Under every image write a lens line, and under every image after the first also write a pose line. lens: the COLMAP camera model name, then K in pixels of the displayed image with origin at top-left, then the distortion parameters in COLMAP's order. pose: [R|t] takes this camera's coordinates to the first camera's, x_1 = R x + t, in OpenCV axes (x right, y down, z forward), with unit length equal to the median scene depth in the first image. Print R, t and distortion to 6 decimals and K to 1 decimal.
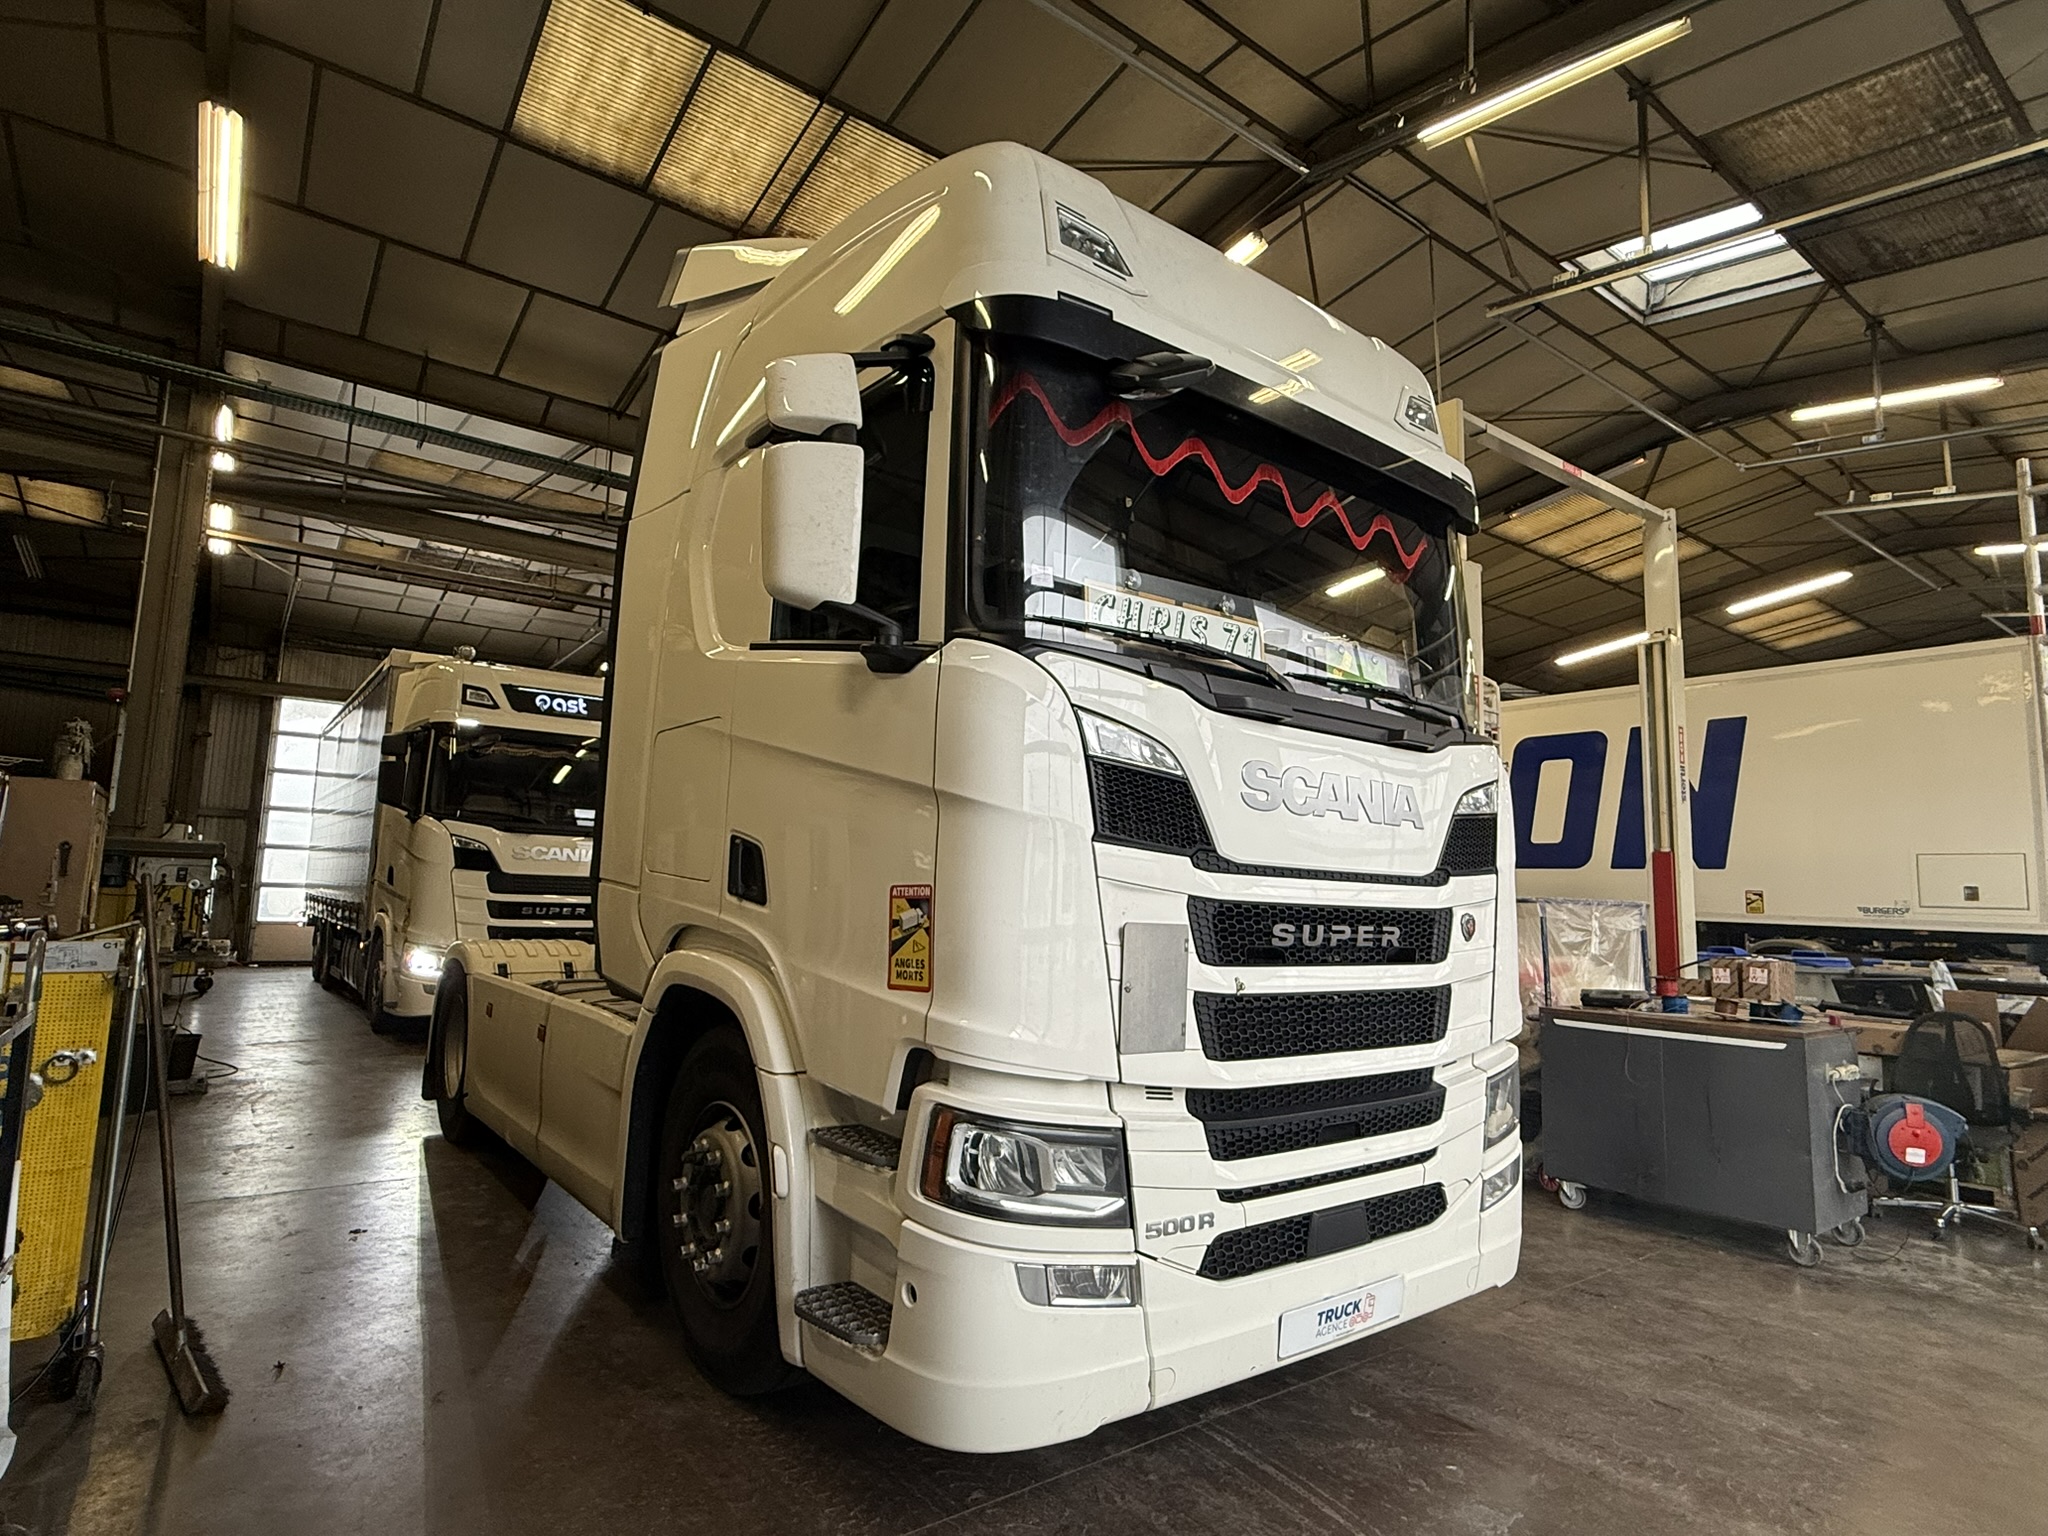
lens RADIAL K [[1074.7, 0, 1019.6], [0, 1074.7, 767.3], [0, 0, 1]] dist [-0.005549, 0.000789]
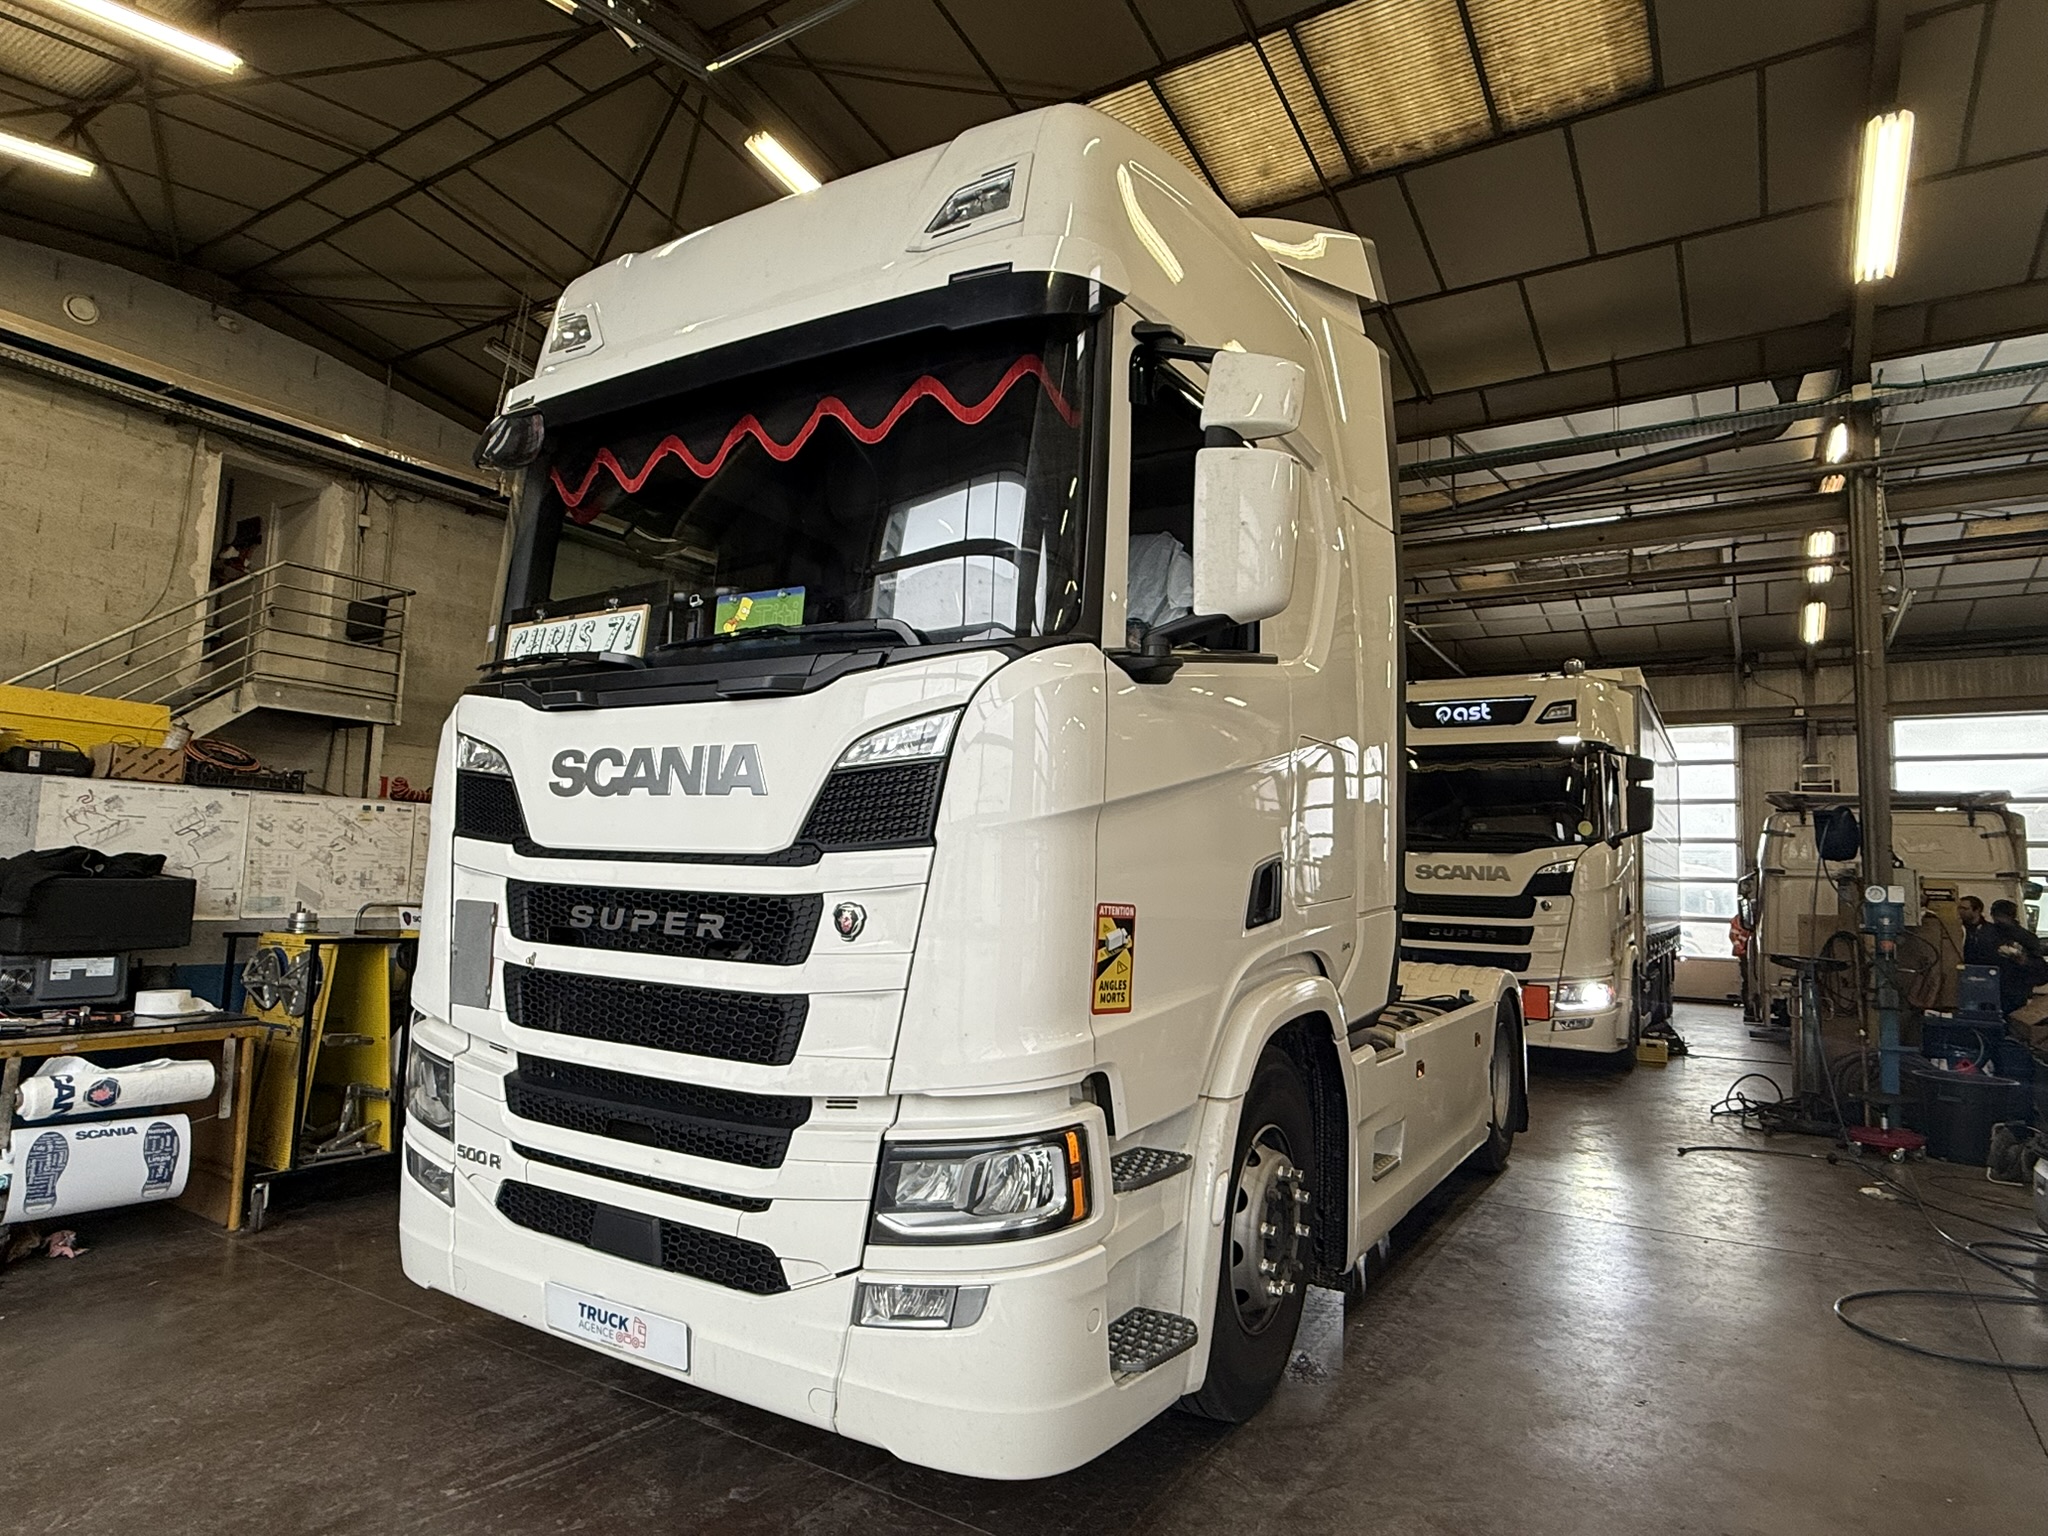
lens RADIAL K [[1174.7, 0, 1020.4], [0, 1174.7, 766.2], [0, 0, 1]] dist [0.000090, 0.000222]
pose [[0.363620, -0.112306, -0.924753, 1.223304], [0.091814, 0.992193, -0.084395, 0.124526], [0.927012, -0.054218, 0.371092, 0.831292]]
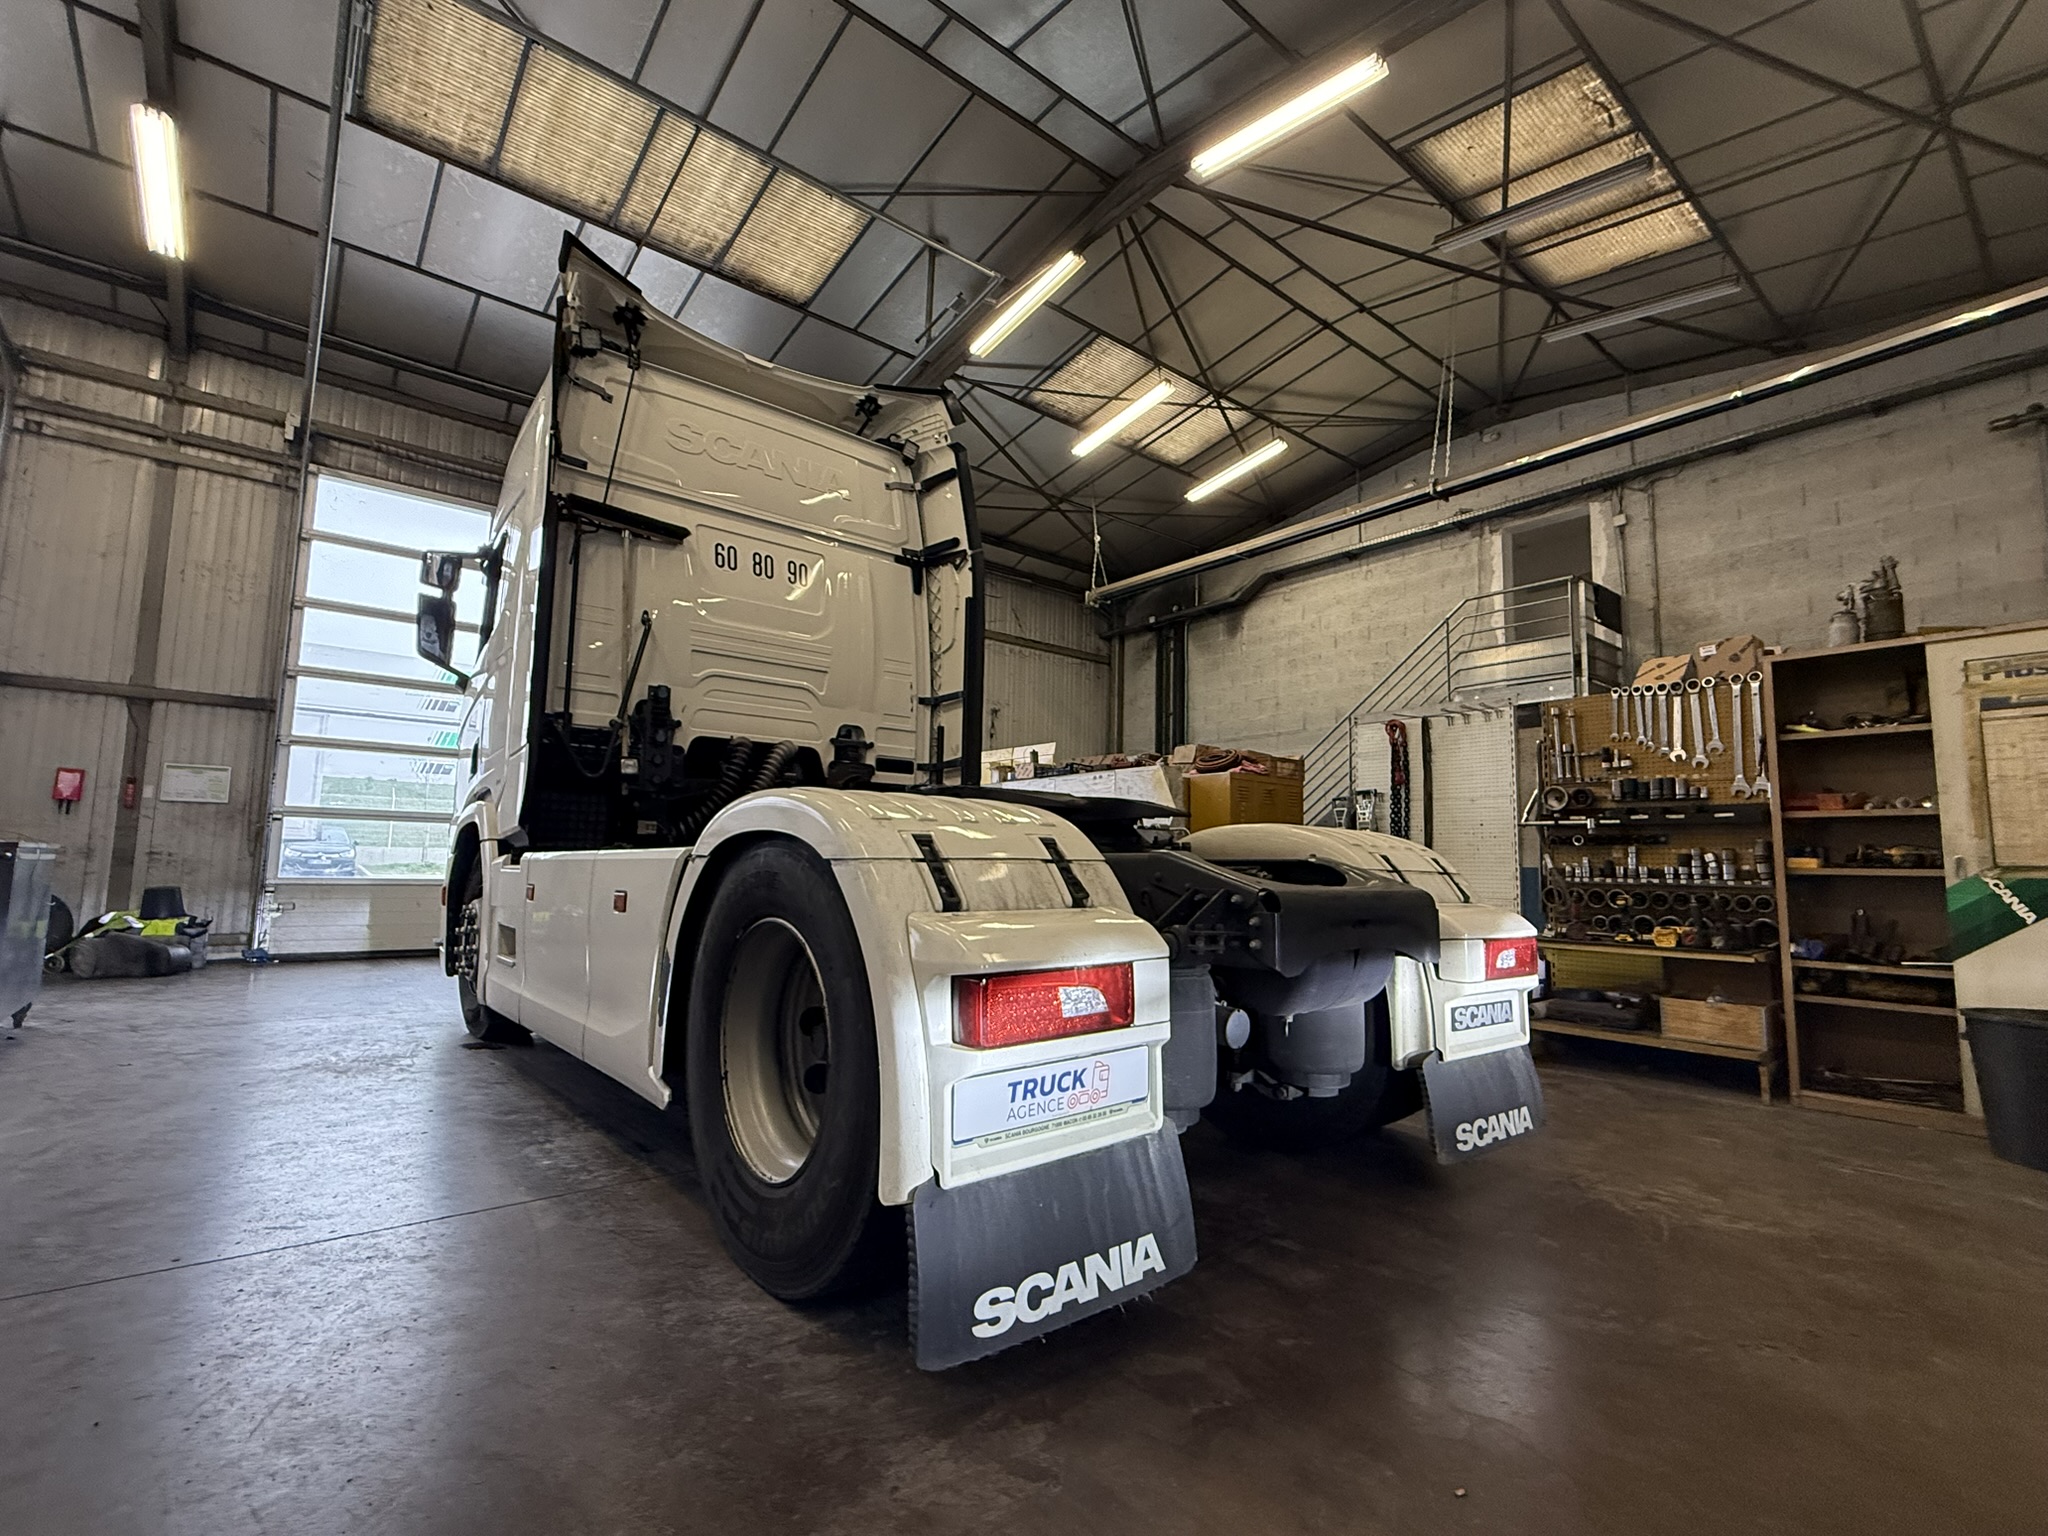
lens RADIAL K [[928.2, 0, 1020.9], [0, 928.2, 771.3], [0, 0, 1]] dist [-0.000069, 0.000677]
pose [[-0.997789, -0.054099, -0.038612, -0.537718], [-0.043979, 0.972965, -0.226728, 0.502054], [0.049833, -0.224528, -0.973193, 2.992362]]
